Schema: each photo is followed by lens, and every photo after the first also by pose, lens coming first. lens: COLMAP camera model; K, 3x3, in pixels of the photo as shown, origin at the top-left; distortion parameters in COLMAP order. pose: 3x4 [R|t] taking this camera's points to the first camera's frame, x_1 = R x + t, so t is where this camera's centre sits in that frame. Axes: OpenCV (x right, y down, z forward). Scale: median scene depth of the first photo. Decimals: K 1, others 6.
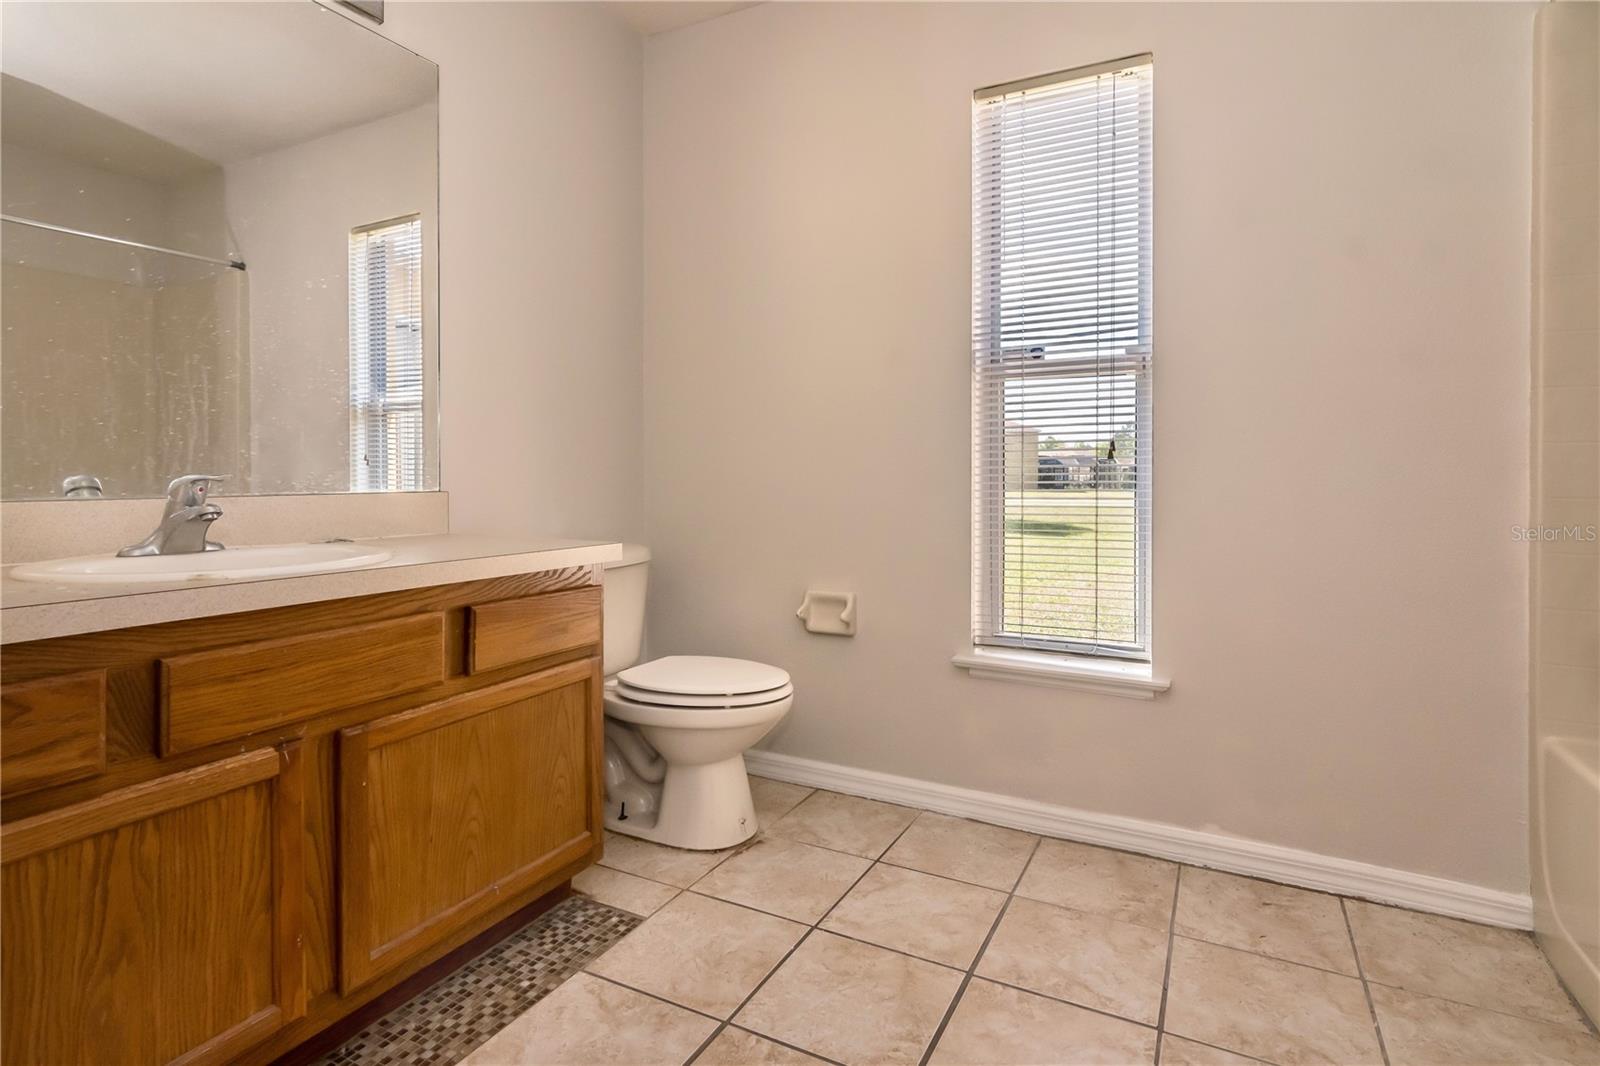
lens RADIAL K [[794.7, 0, 812.1], [0, 794.7, 493.7], [0, 0, 1]] dist [0.001427, 0.000480]
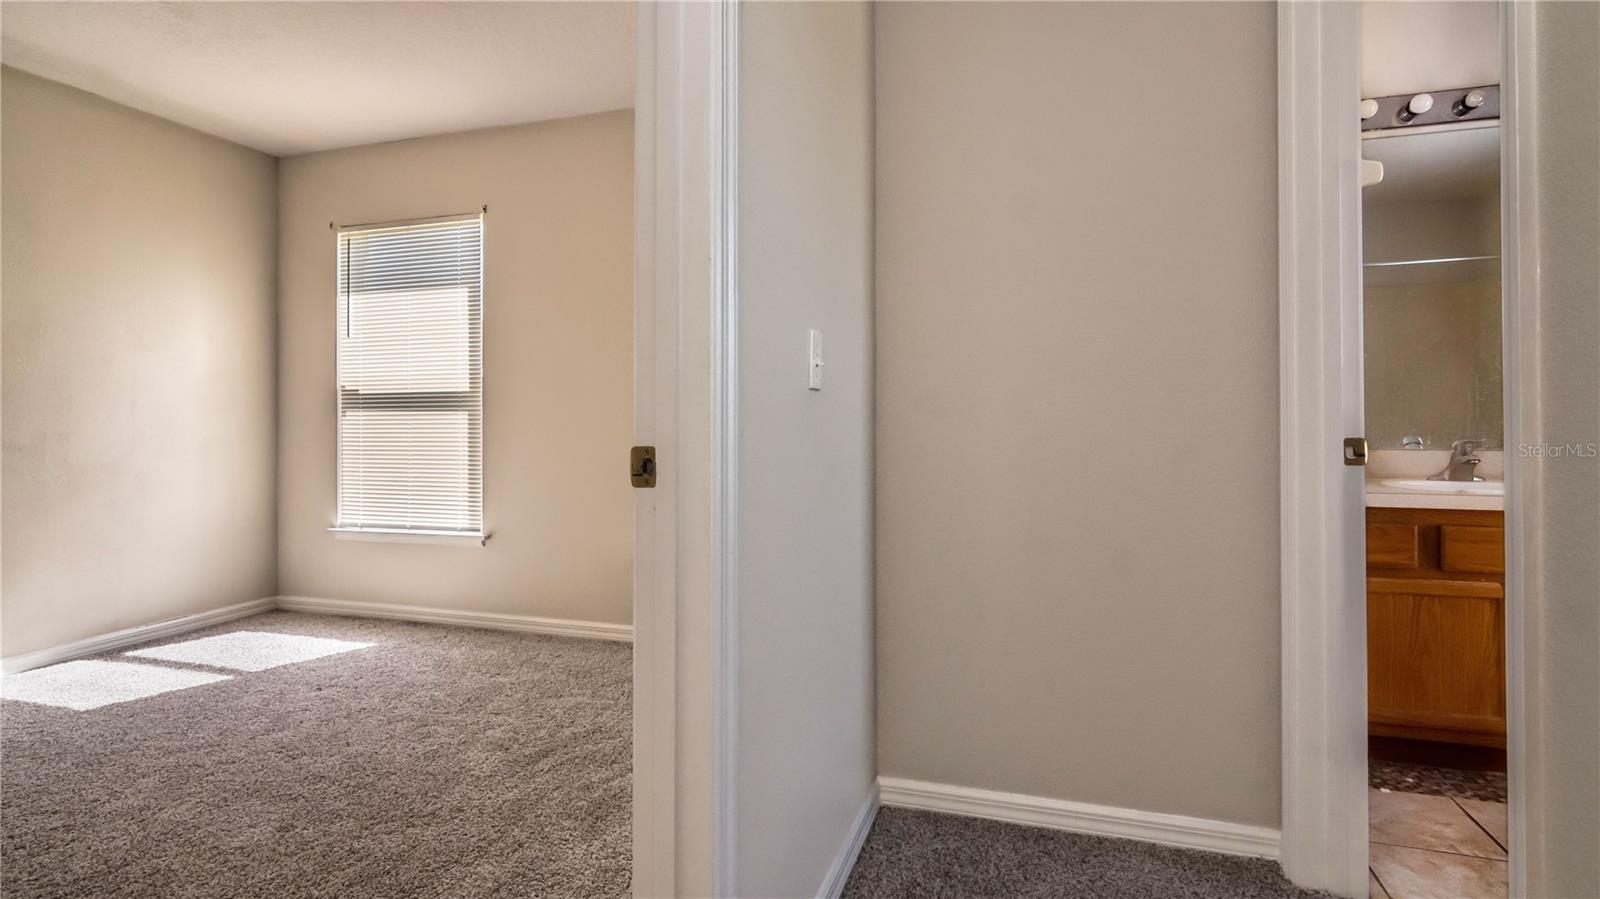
lens RADIAL K [[800.9, 0, 805.2], [0, 800.9, 405.0], [0, 0, 1]] dist [0.001157, 0.000234]
pose [[0.165161, -0.016259, -0.986133, 1.035123], [-0.010999, 0.999772, -0.018326, -0.064601], [0.986205, 0.013873, 0.164944, -1.057738]]
